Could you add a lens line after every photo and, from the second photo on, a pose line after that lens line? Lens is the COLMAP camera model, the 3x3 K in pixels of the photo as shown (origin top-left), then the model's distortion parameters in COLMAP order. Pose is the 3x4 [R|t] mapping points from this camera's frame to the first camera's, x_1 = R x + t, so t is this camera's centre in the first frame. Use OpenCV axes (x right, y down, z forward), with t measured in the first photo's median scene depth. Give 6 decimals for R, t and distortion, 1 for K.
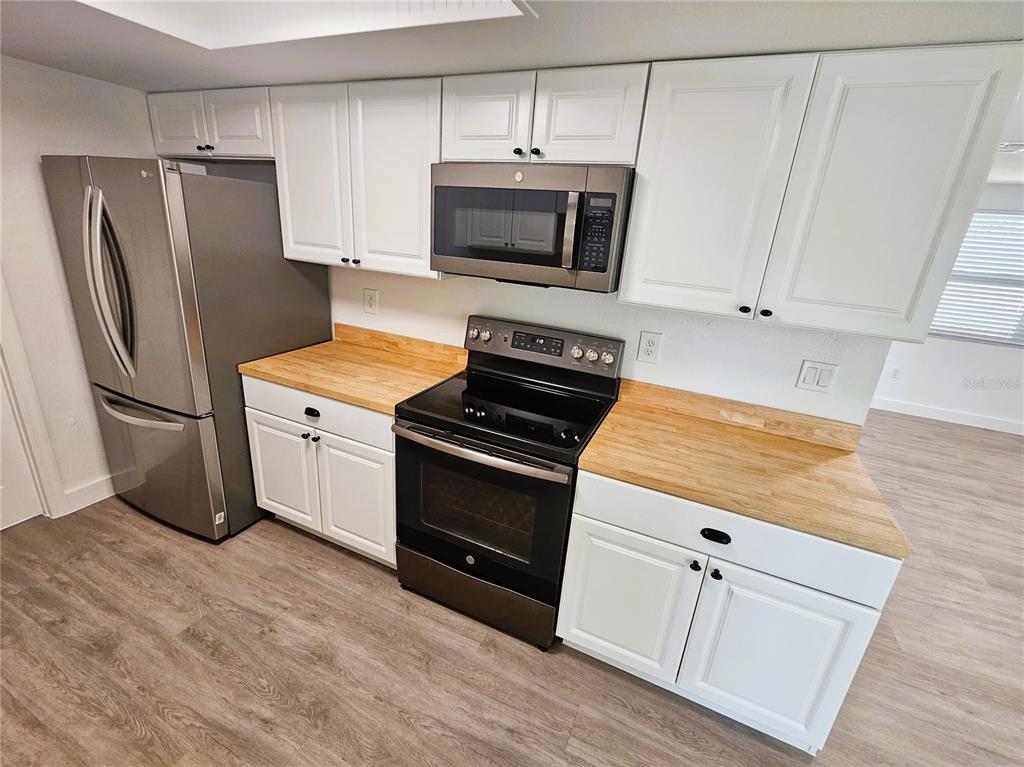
lens RADIAL K [[453.3, 0, 511.1], [0, 453.3, 377.7], [0, 0, 1]] dist [-0.002657, 0.000324]
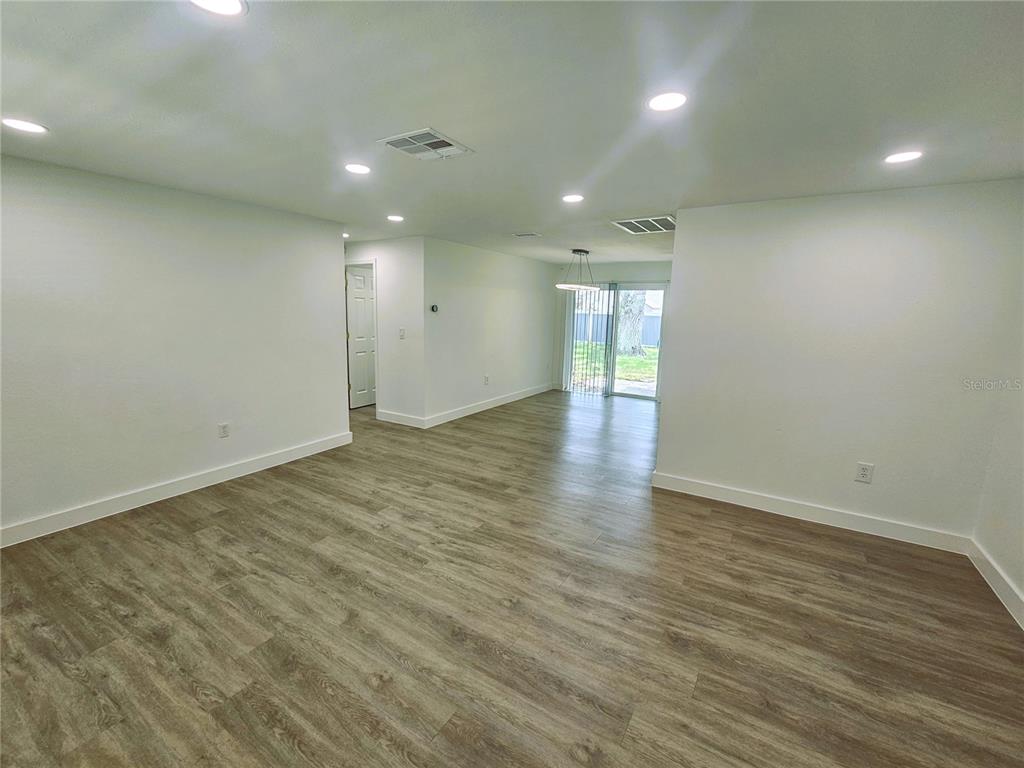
lens RADIAL K [[441.8, 0, 509.9], [0, 441.8, 378.1], [0, 0, 1]] dist [-0.000059, 0.000001]
pose [[-0.987790, -0.114668, 0.105463, 1.249451], [-0.052120, 0.881171, 0.469916, -0.828383], [-0.146816, 0.458681, -0.876388, 2.929662]]
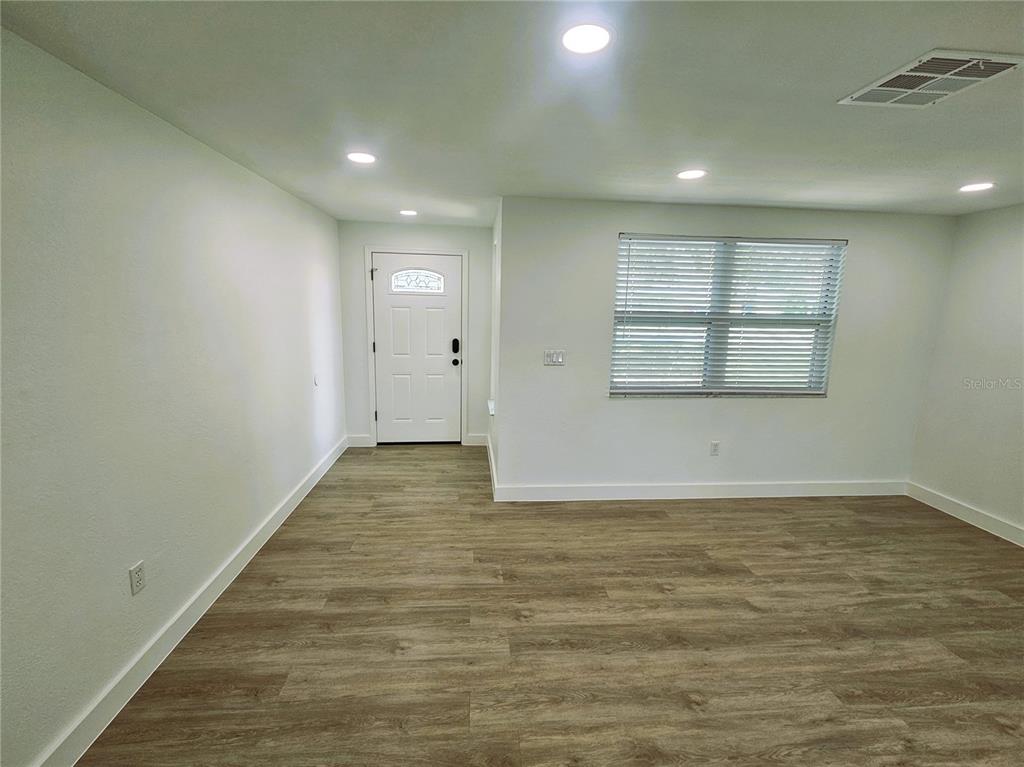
lens RADIAL K [[441.8, 0, 509.9], [0, 441.8, 377.6], [0, 0, 1]] dist [-0.000059, 0.000001]
pose [[0.871407, -0.136845, 0.471088, 0.577328], [0.197822, 0.976787, -0.082182, -0.365583], [-0.448906, 0.164805, 0.878250, 1.299351]]
